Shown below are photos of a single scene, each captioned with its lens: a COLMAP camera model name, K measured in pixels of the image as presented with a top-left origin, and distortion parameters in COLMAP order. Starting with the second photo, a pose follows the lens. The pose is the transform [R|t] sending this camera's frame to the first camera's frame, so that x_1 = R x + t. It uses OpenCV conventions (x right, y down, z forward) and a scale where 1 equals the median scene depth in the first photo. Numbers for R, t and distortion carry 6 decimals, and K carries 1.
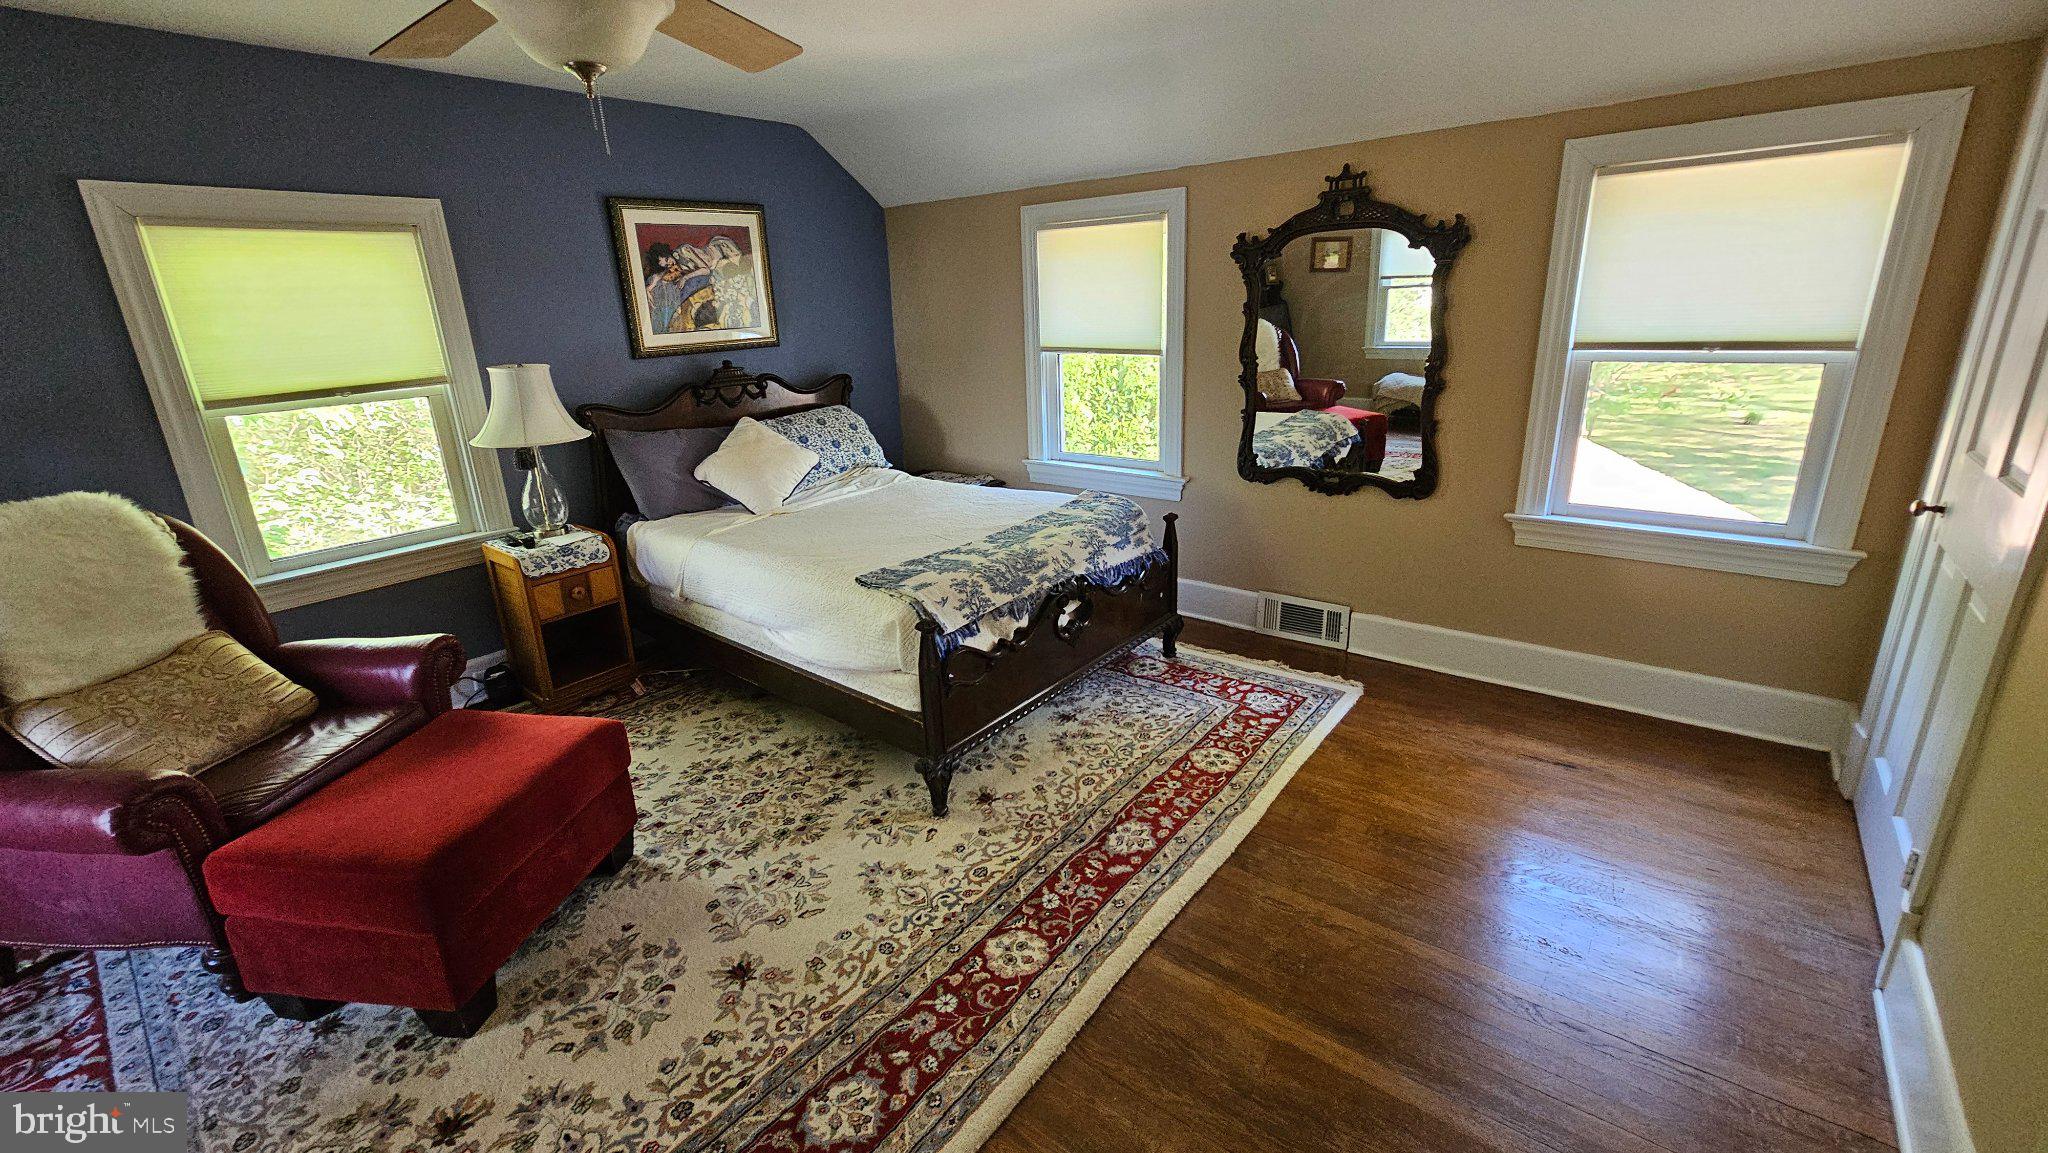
lens RADIAL K [[841.5, 0, 1013.9], [0, 841.5, 571.4], [0, 0, 1]] dist [-0.000705, -0.000382]
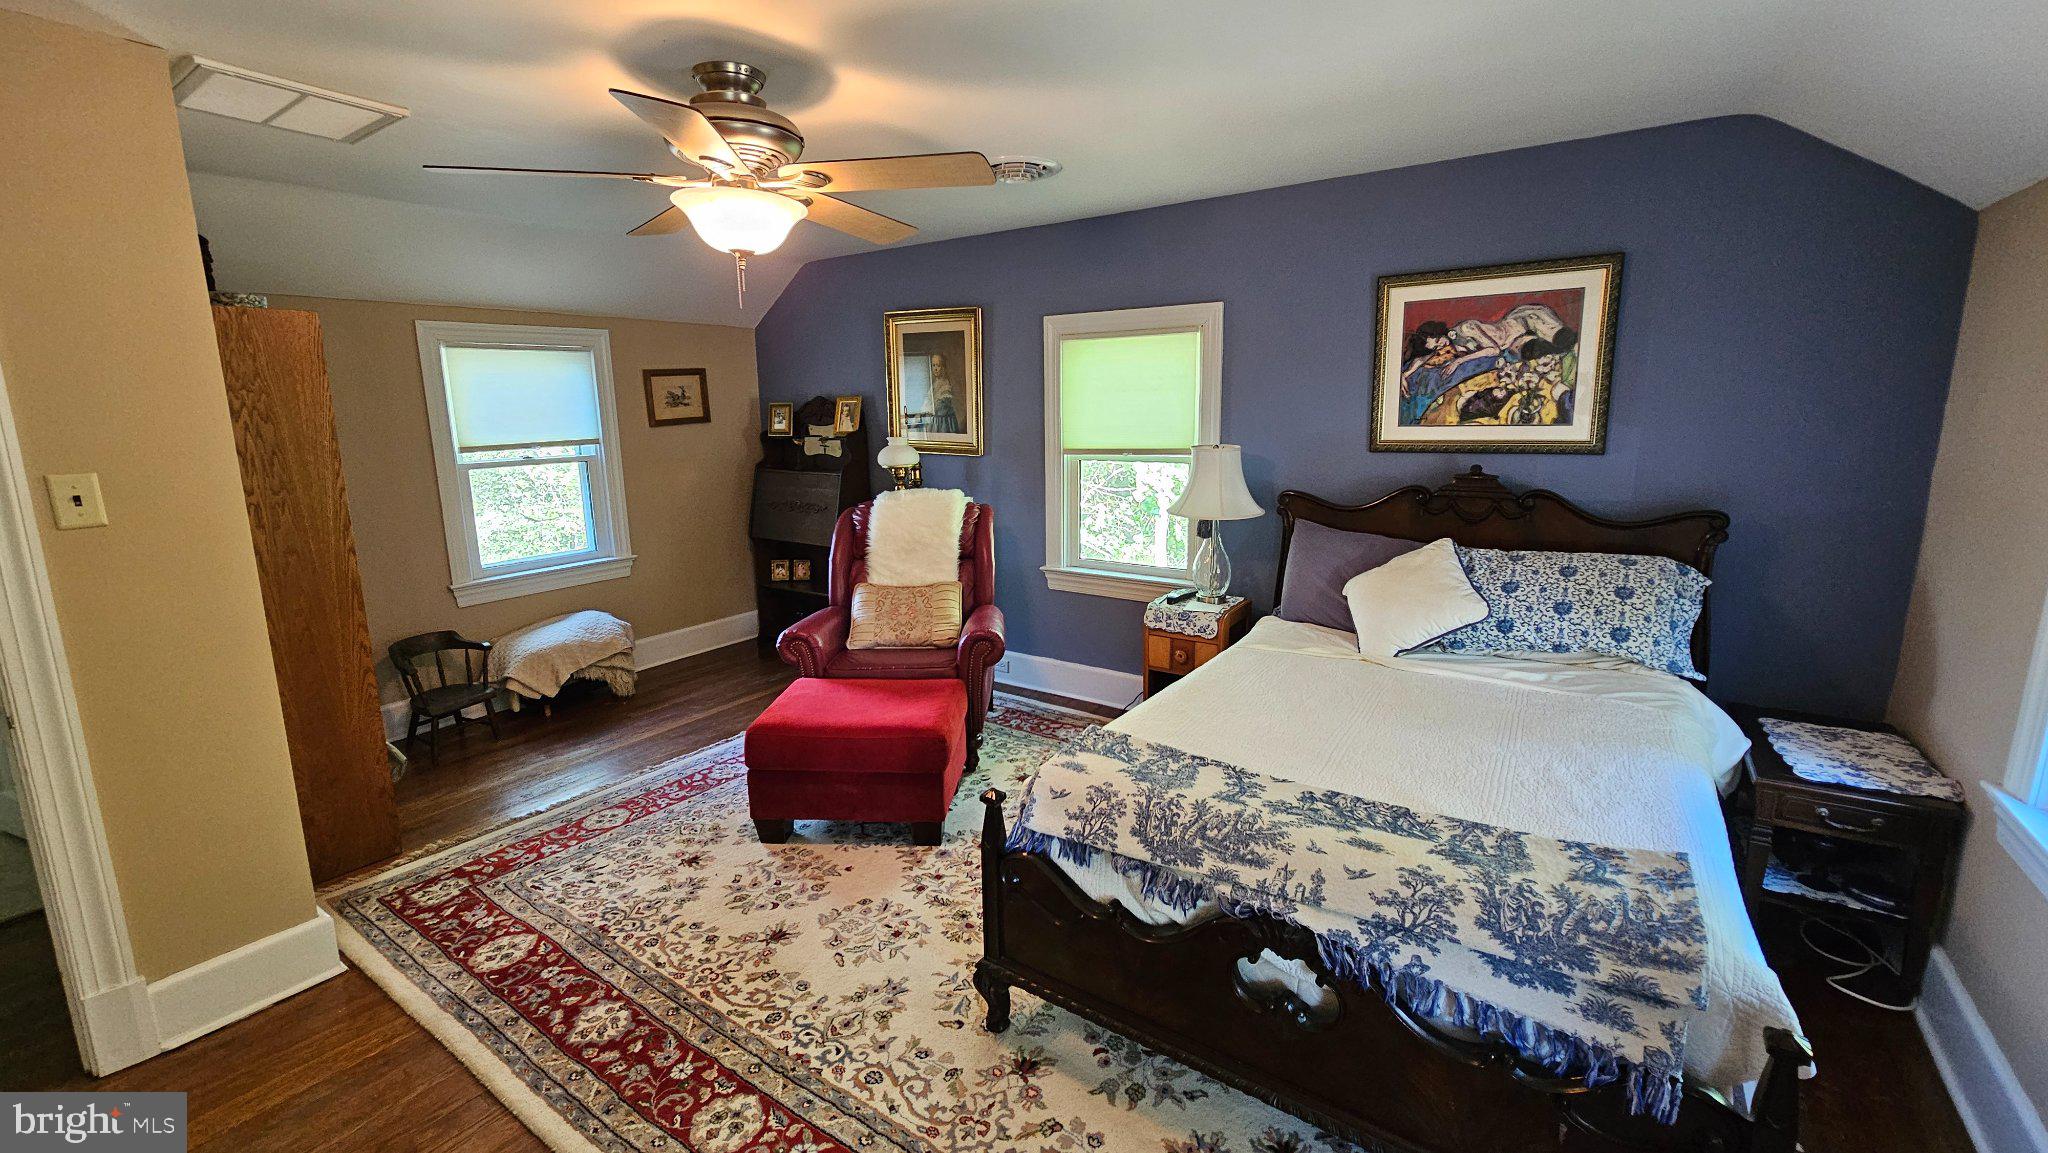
lens RADIAL K [[841.5, 0, 1020.7], [0, 841.5, 559.1], [0, 0, 1]] dist [-0.000705, -0.000382]
pose [[0.073024, 0.224803, -0.971664, 0.516208], [-0.294407, 0.935708, 0.194359, -0.256600], [0.952886, 0.271872, 0.134513, 0.681358]]
